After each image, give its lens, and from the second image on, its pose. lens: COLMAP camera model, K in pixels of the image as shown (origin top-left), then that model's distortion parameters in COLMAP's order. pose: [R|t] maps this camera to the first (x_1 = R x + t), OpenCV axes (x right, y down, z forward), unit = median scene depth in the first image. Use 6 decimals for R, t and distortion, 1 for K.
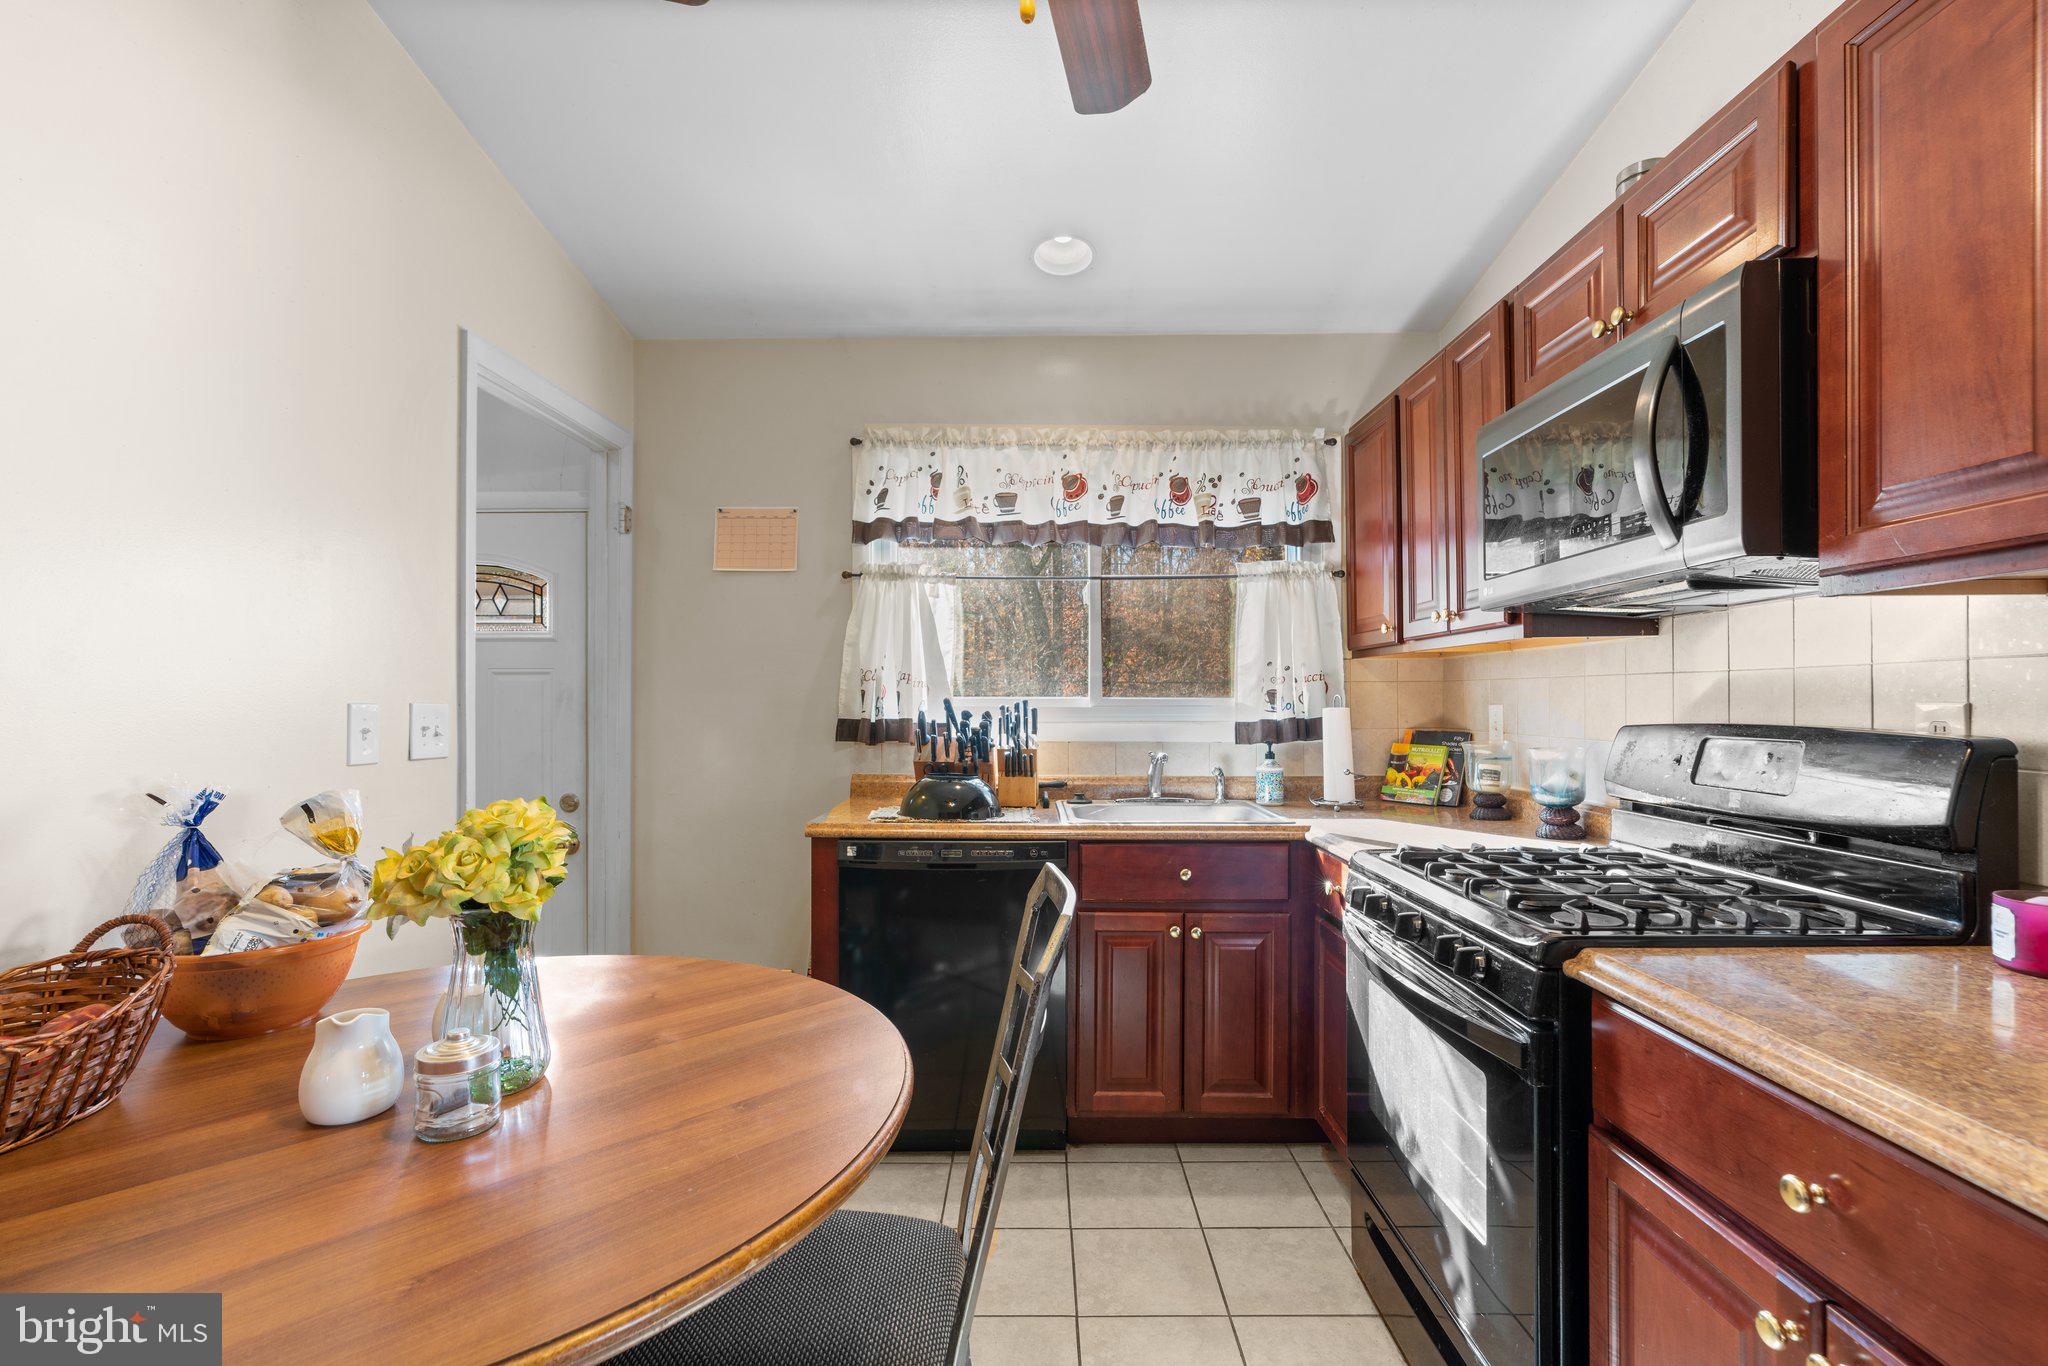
lens RADIAL K [[925.4, 0, 1031.9], [0, 925.4, 695.3], [0, 0, 1]] dist [-0.005929, 0.000794]
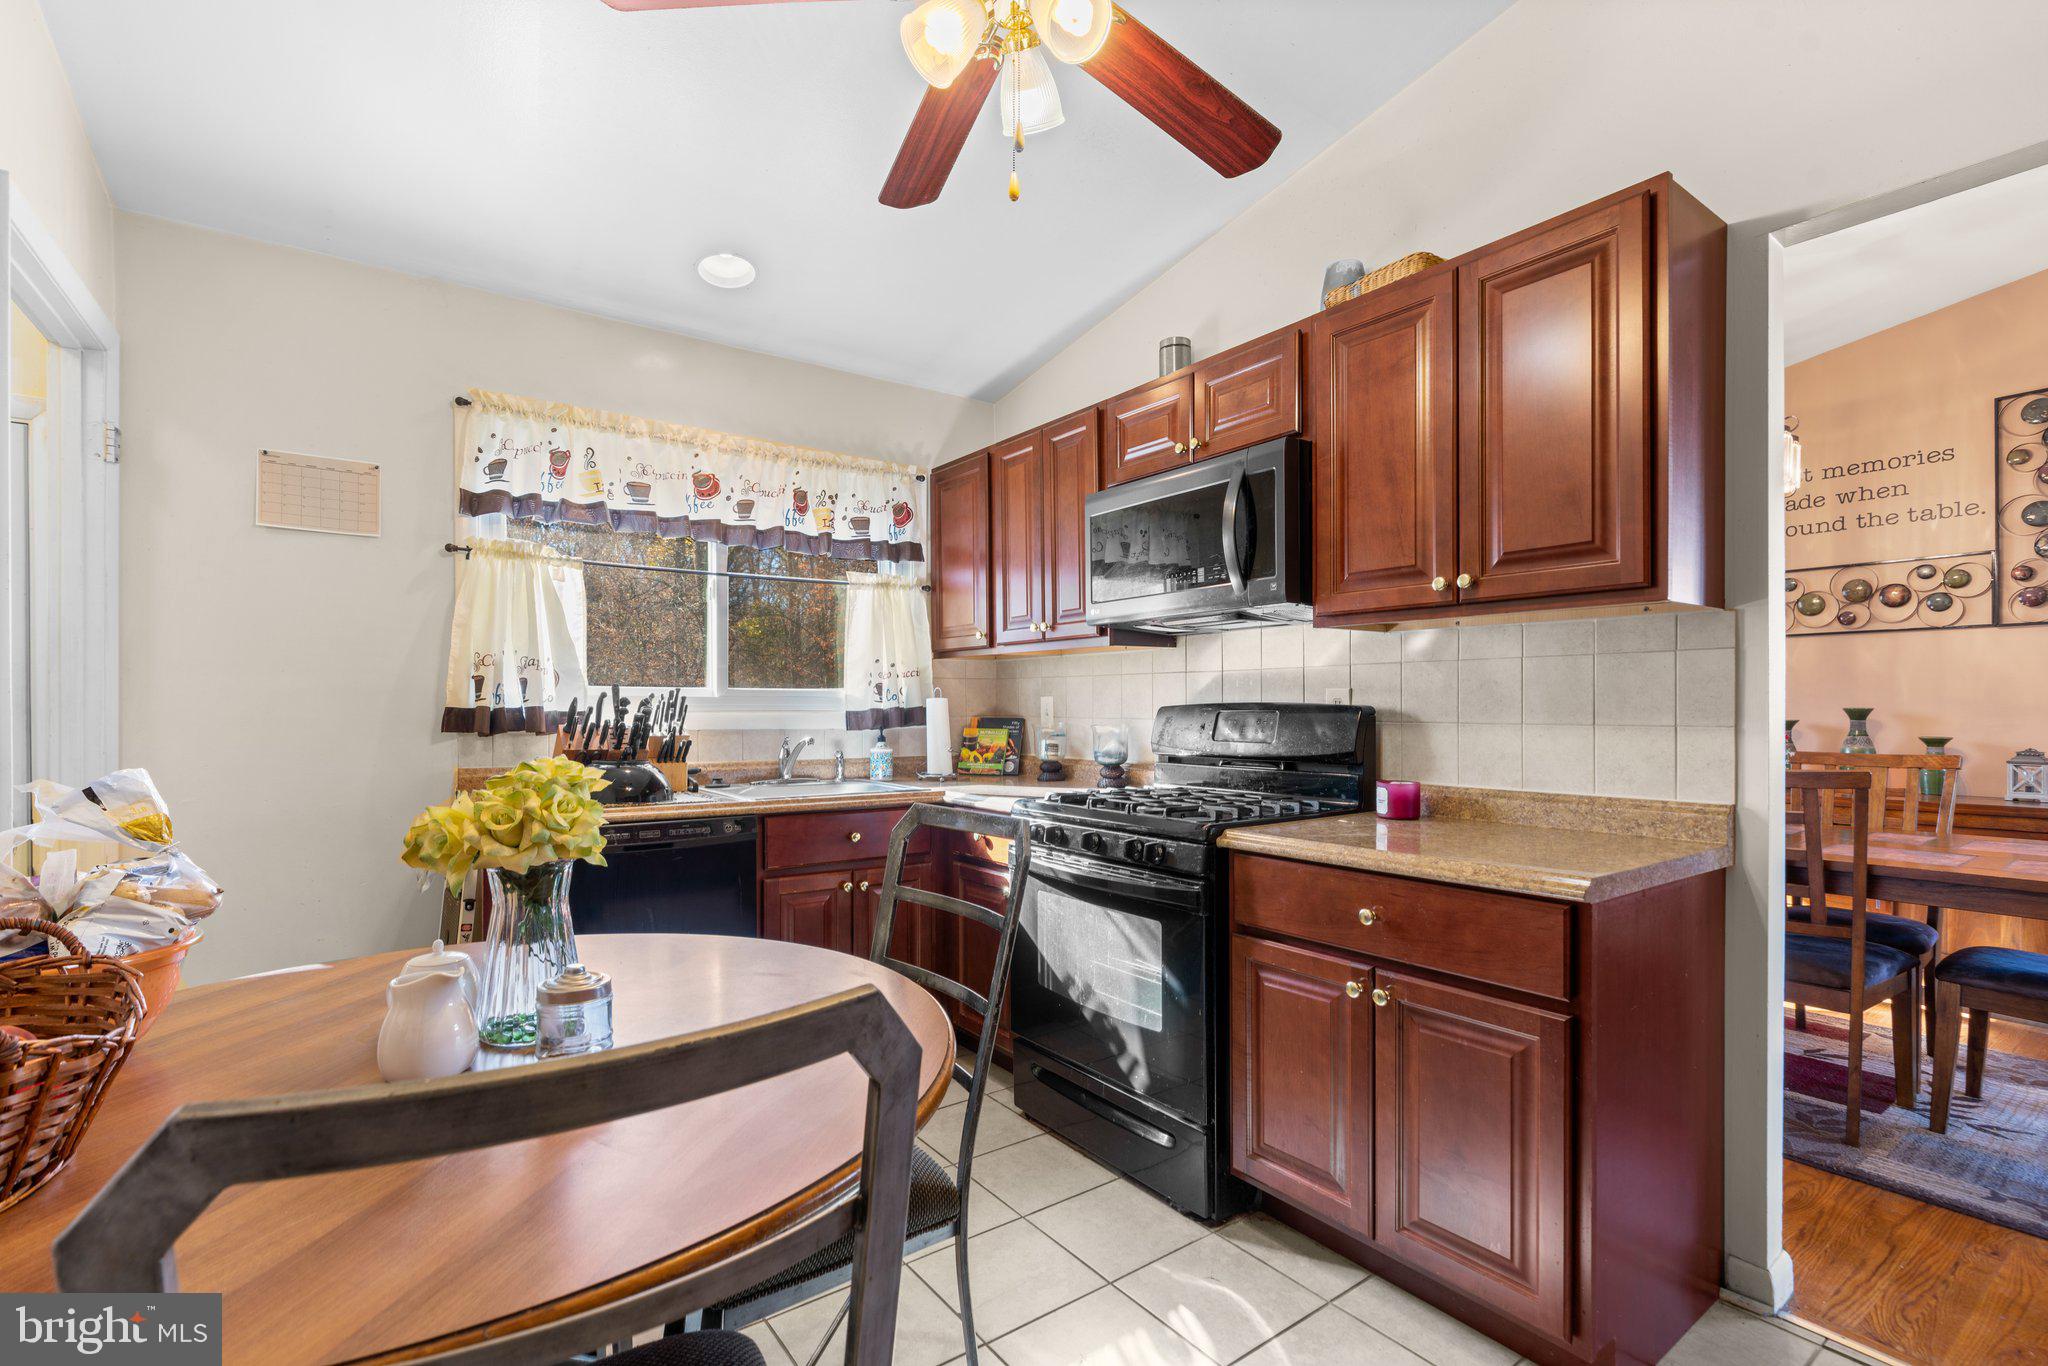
lens RADIAL K [[936.3, 0, 1030.2], [0, 936.3, 710.0], [0, 0, 1]] dist [-0.019209, 0.014515]
pose [[0.803906, -0.000158, 0.594756, -0.292403], [-0.004528, 0.999969, 0.006387, 0.019546], [-0.594739, -0.007828, 0.803881, -0.066826]]
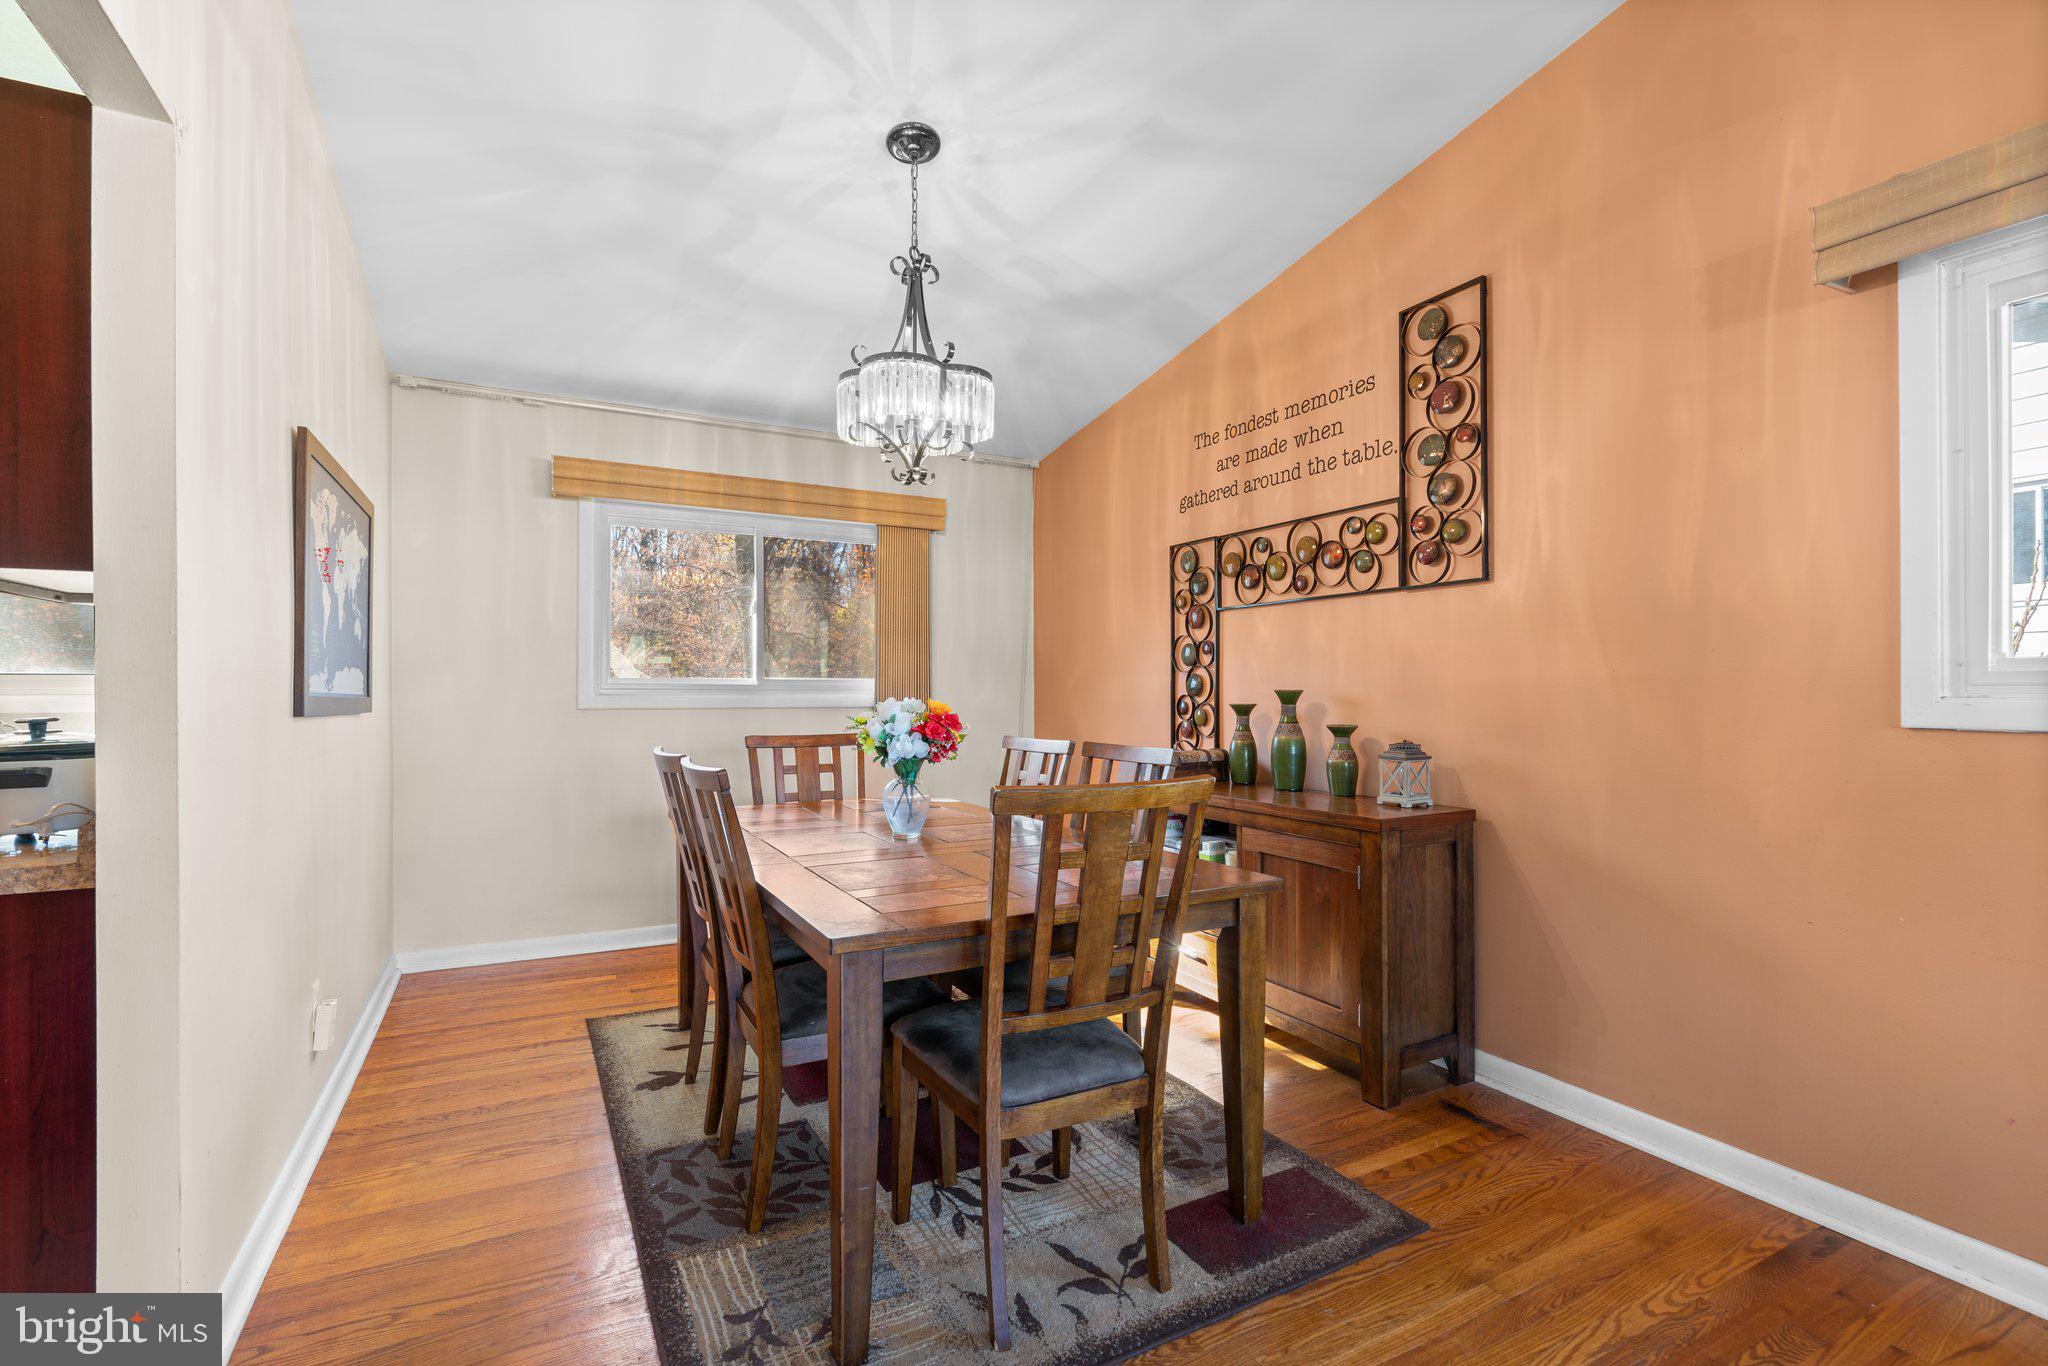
lens RADIAL K [[926.6, 0, 1017.8], [0, 926.6, 679.9], [0, 0, 1]] dist [-0.004715, 0.000054]
pose [[0.878251, 0.003677, 0.478185, 0.642171], [-0.002837, 0.999993, -0.002479, 0.011091], [-0.478191, 0.000821, 0.878256, -0.520124]]
